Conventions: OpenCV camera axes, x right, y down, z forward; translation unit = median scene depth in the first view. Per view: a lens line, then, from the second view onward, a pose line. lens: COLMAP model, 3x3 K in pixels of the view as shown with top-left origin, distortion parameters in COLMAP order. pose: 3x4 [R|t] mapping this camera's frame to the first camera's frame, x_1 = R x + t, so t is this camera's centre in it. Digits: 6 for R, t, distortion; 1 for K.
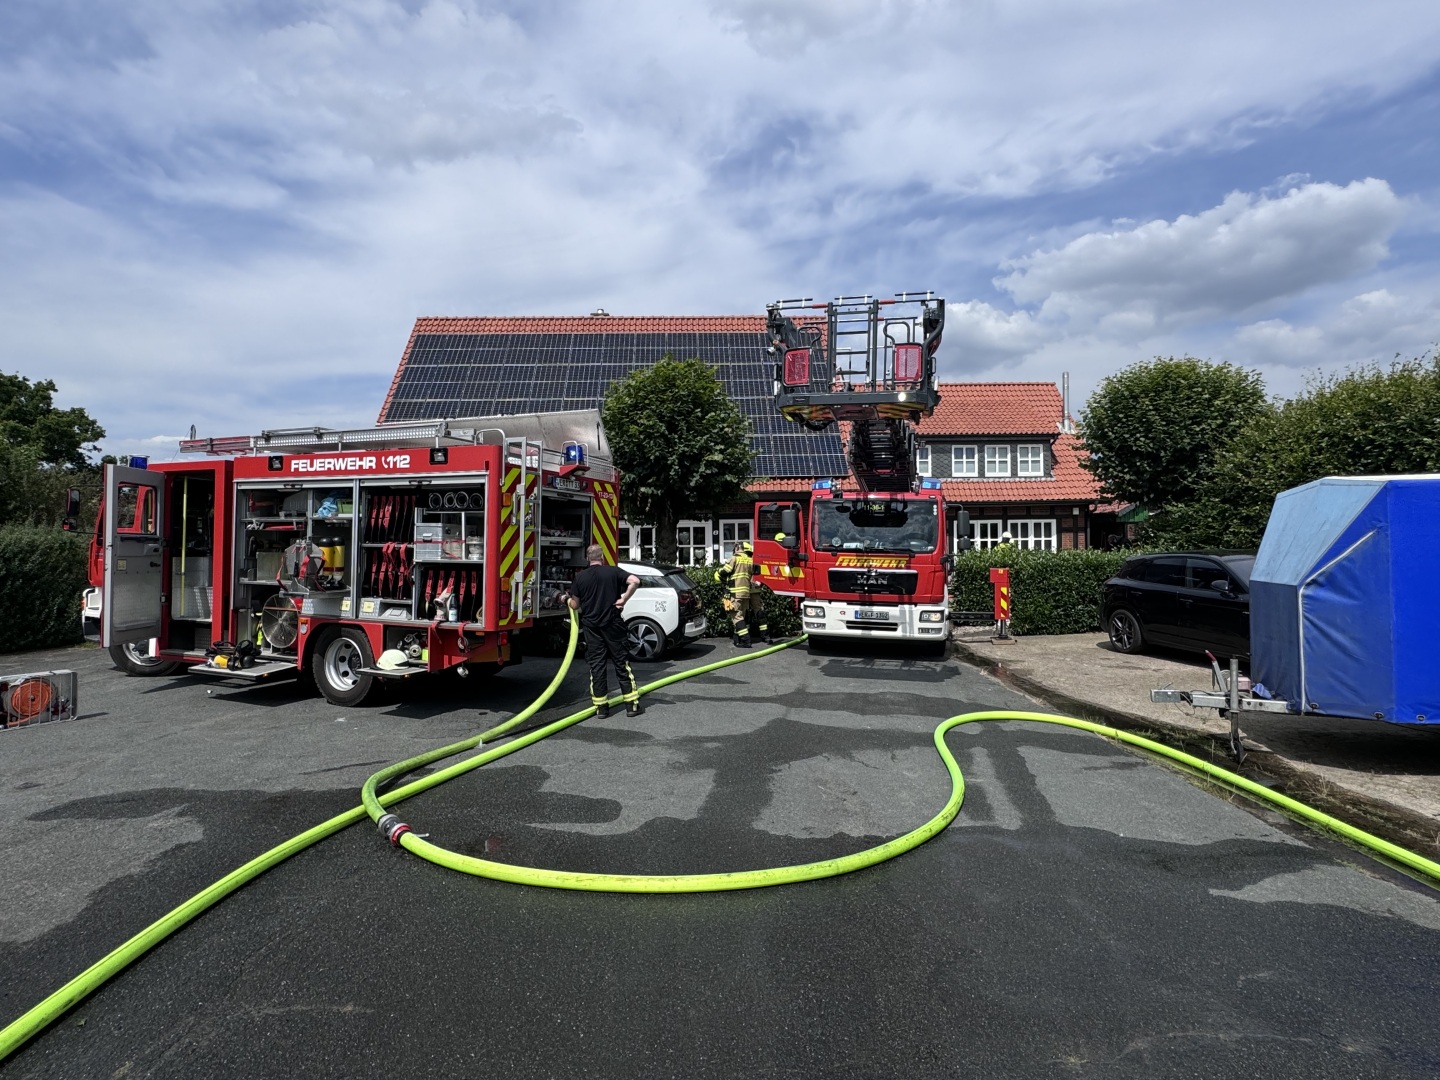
lens RADIAL K [[761.1, 0, 720.0], [0, 761.1, 540.0], [0, 0, 1]] dist [-0.001349, -0.000440]
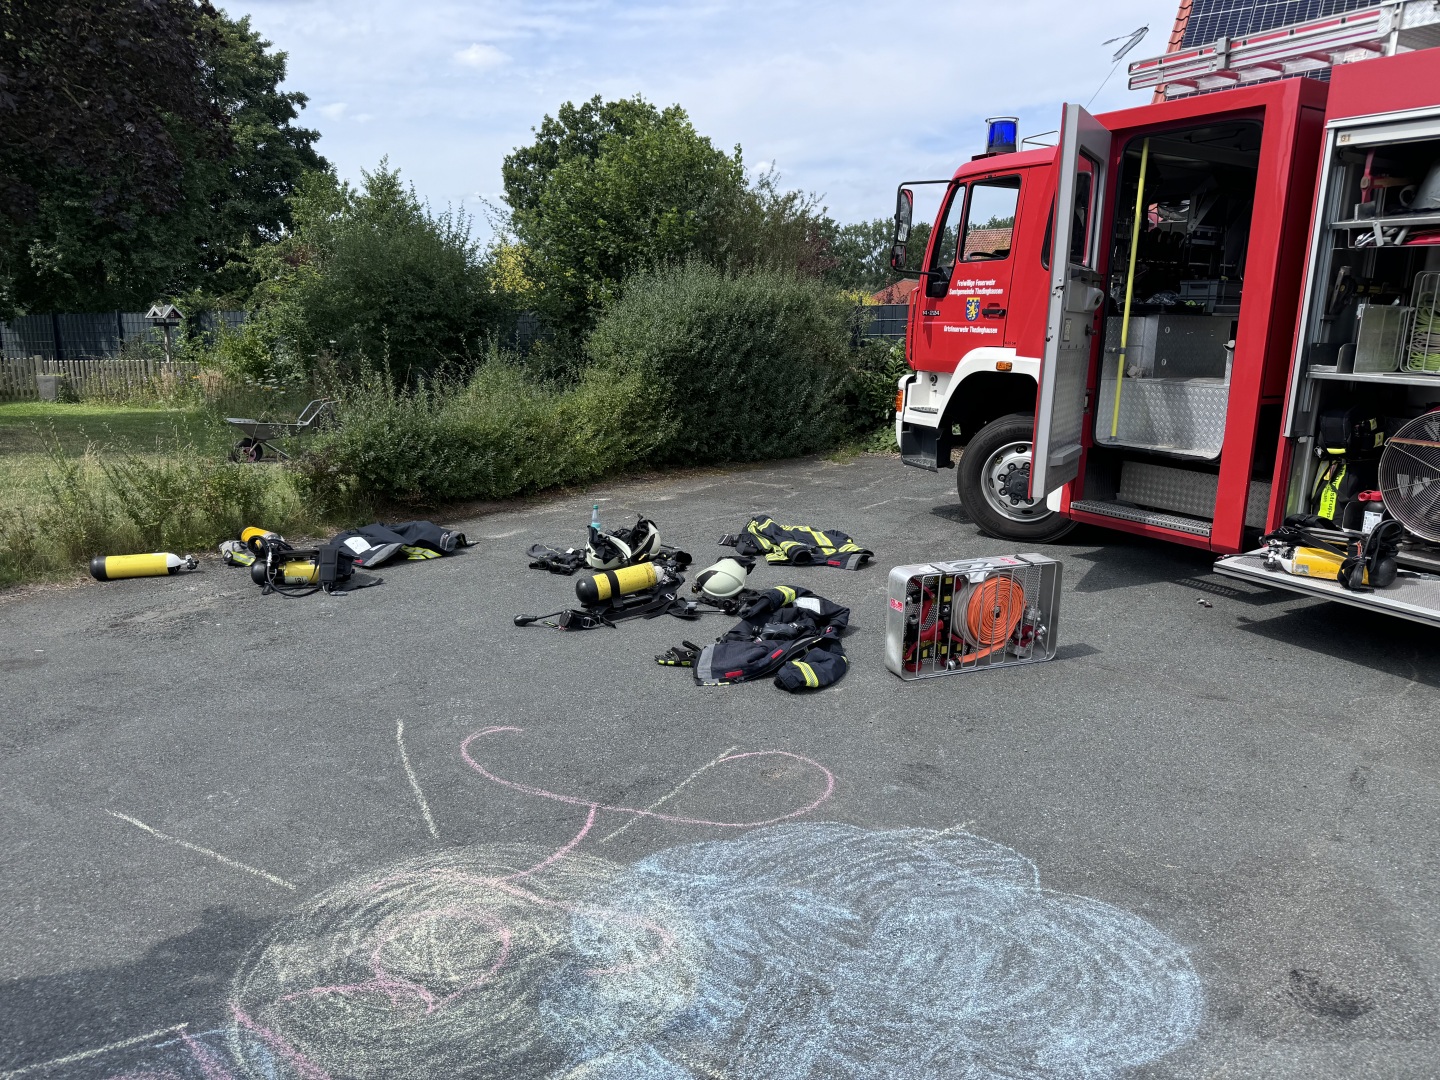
lens RADIAL K [[998.5, 0, 720.0], [0, 998.5, 540.0], [0, 0, 1]] dist [0.084476, -0.115679]
pose [[0.805378, 0.133561, -0.577518, -0.556870], [-0.003057, 0.975207, 0.221271, 0.020572], [0.592753, -0.176442, 0.785819, 0.332676]]
